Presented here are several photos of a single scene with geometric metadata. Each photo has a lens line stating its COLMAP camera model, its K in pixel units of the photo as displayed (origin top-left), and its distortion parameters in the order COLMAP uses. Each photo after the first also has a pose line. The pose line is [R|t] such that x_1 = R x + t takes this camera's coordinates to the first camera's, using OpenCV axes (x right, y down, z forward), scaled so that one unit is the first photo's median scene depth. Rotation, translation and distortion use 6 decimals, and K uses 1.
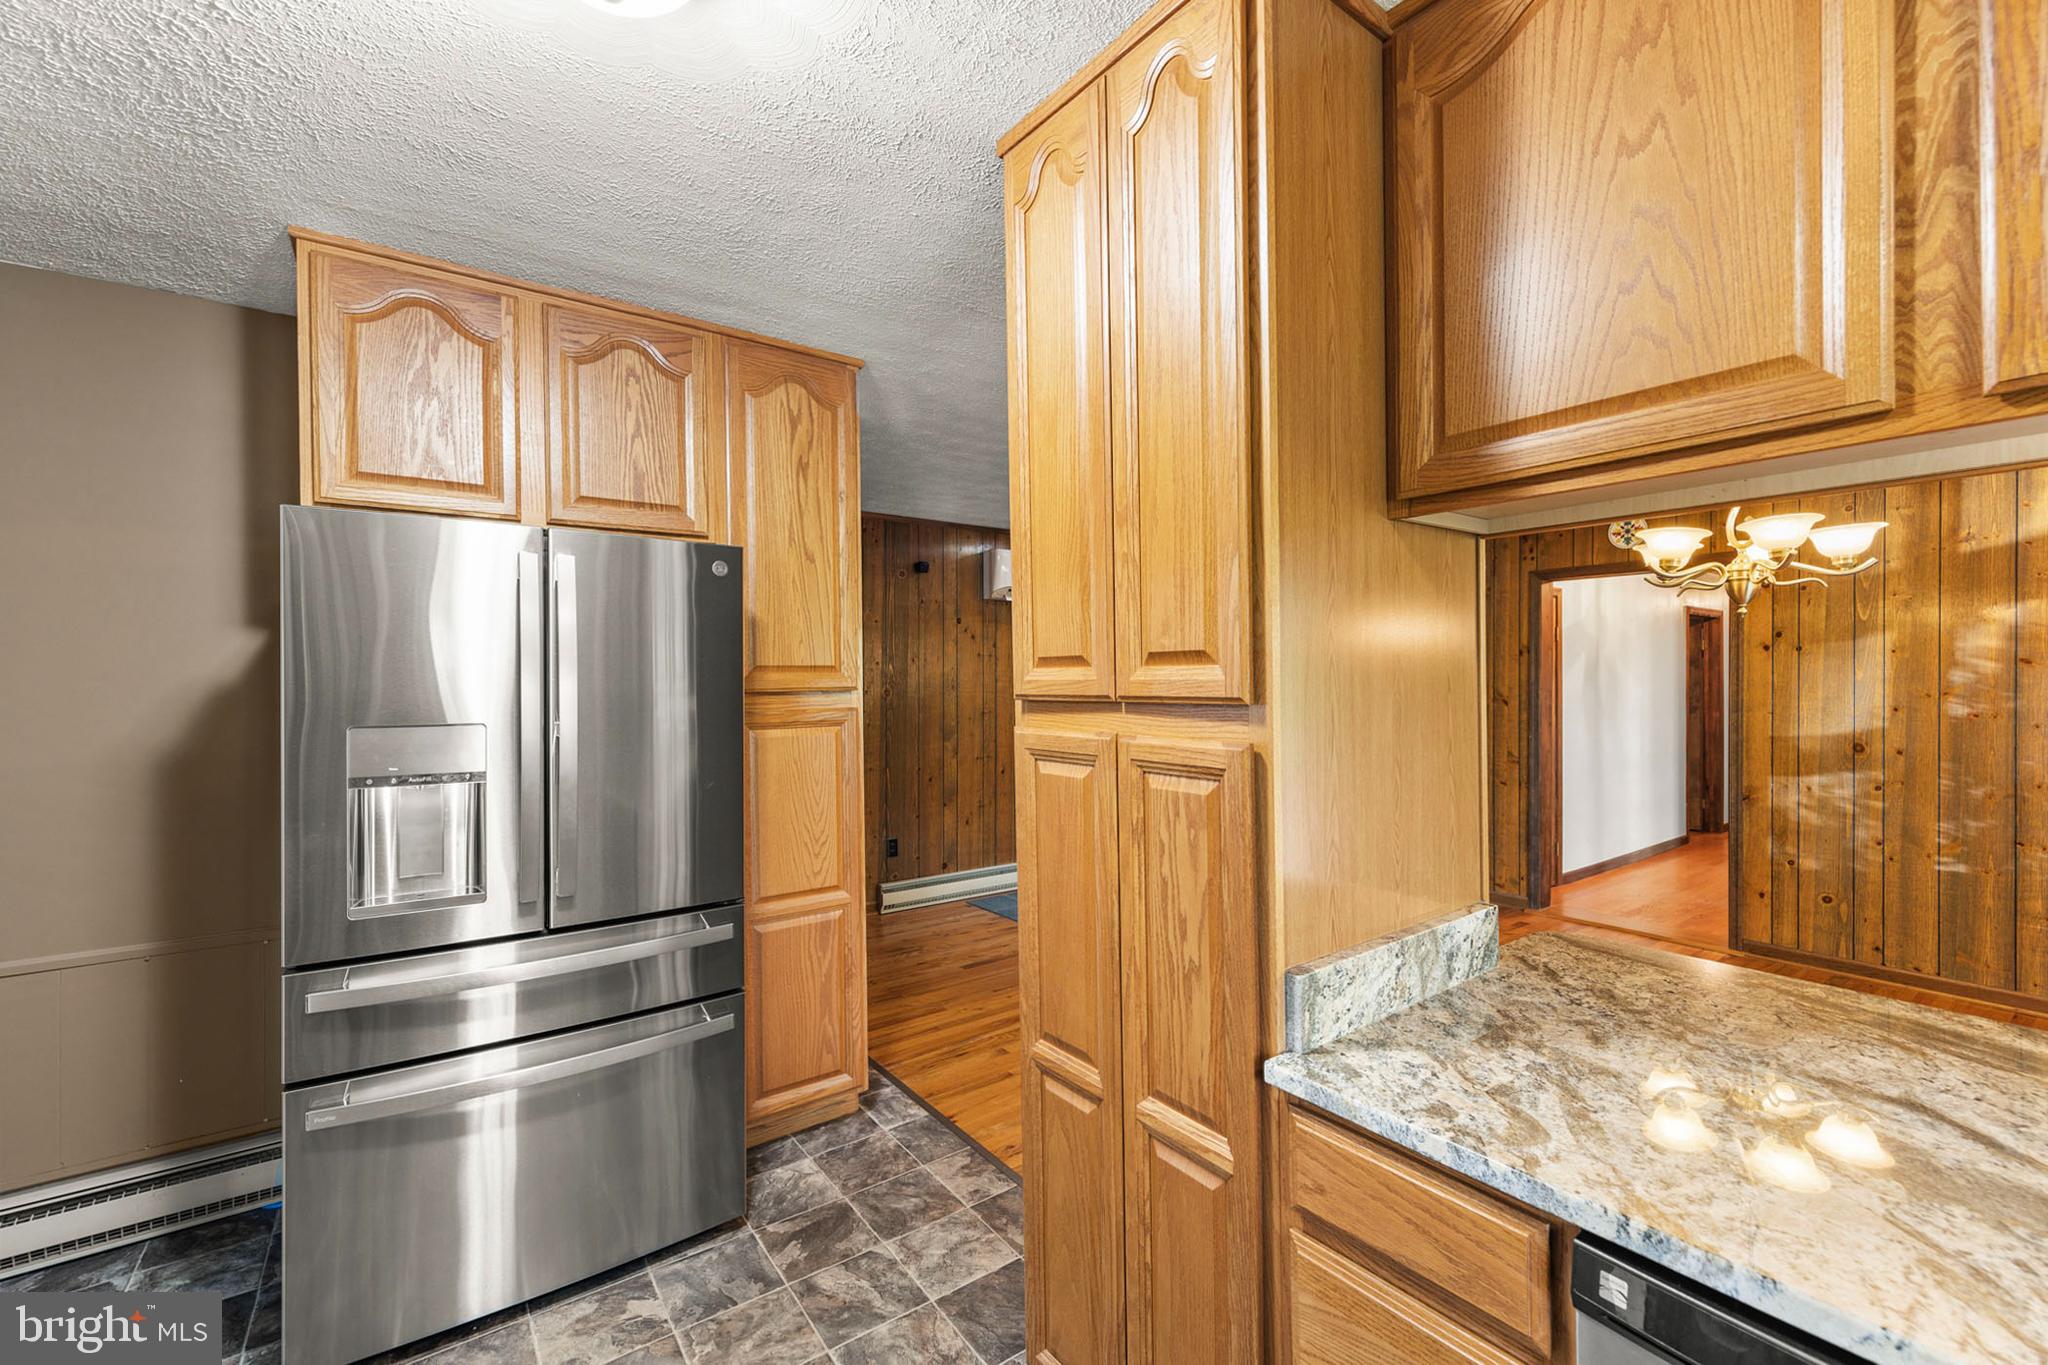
lens RADIAL K [[873.7, 0, 1078.1], [0, 873.7, 684.0], [0, 0, 1]] dist [0.001416, -0.000095]
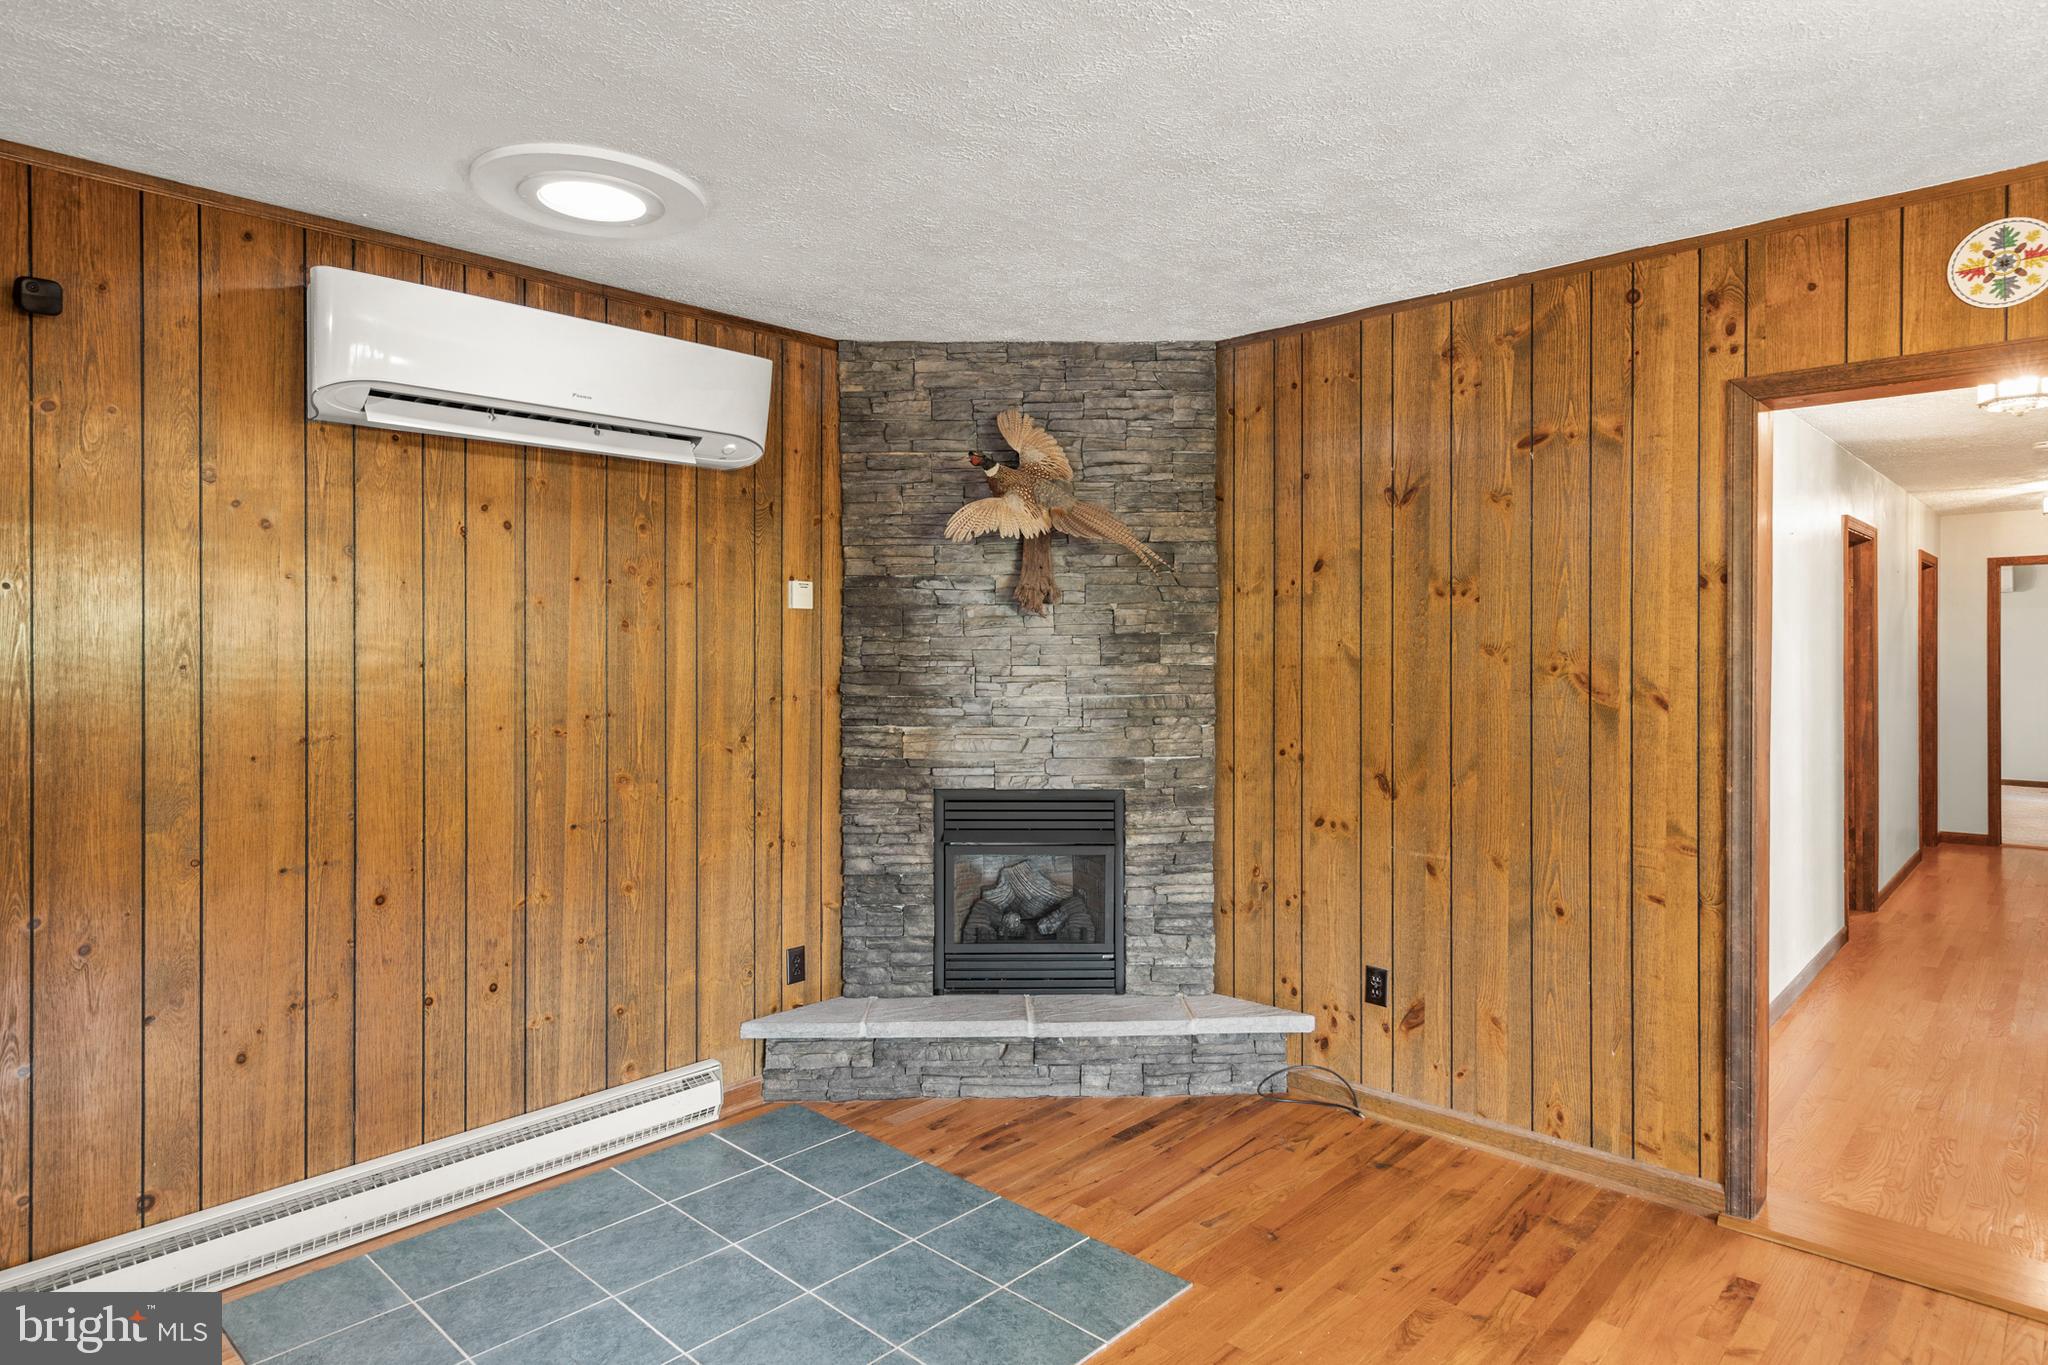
lens RADIAL K [[1146.7, 0, 1074.9], [0, 1146.7, 645.4], [0, 0, 1]] dist [0.001939, 0.000477]
pose [[0.985041, 0.001239, 0.172316, 0.163226], [-0.000289, 0.999985, -0.005534, -0.004034], [-0.172321, 0.005401, 0.985026, 0.677789]]
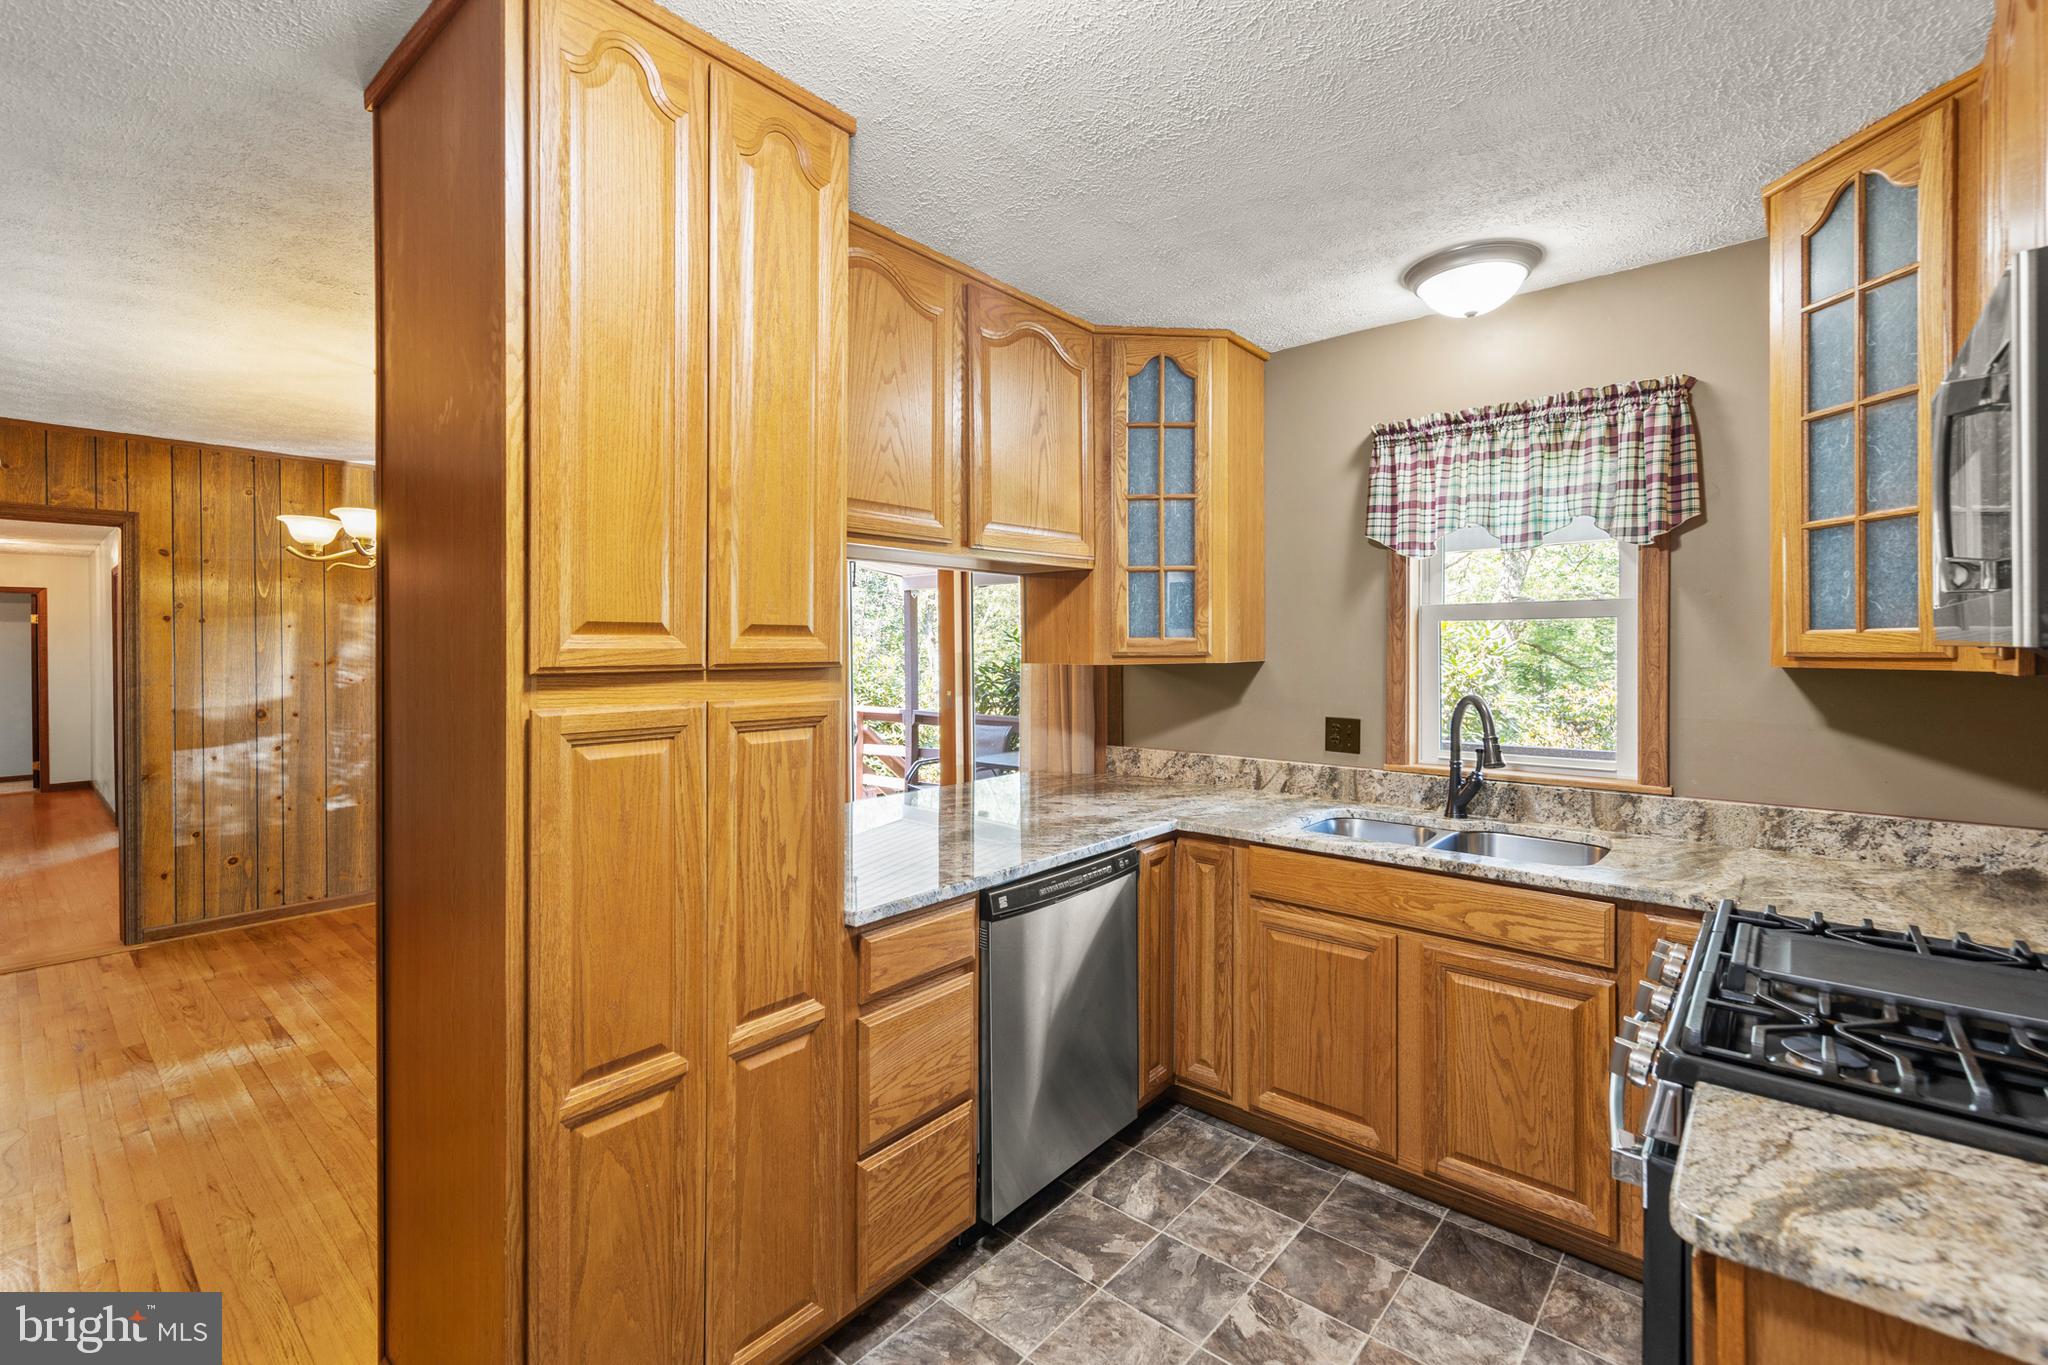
lens RADIAL K [[888.5, 0, 985.3], [0, 888.5, 652.9], [0, 0, 1]] dist [0.008835, -0.000127]
pose [[-0.170472, -0.001759, 0.985361, -0.363922], [0.007120, 0.999970, 0.003017, -0.000252], [-0.985337, 0.007530, -0.170454, 0.296866]]
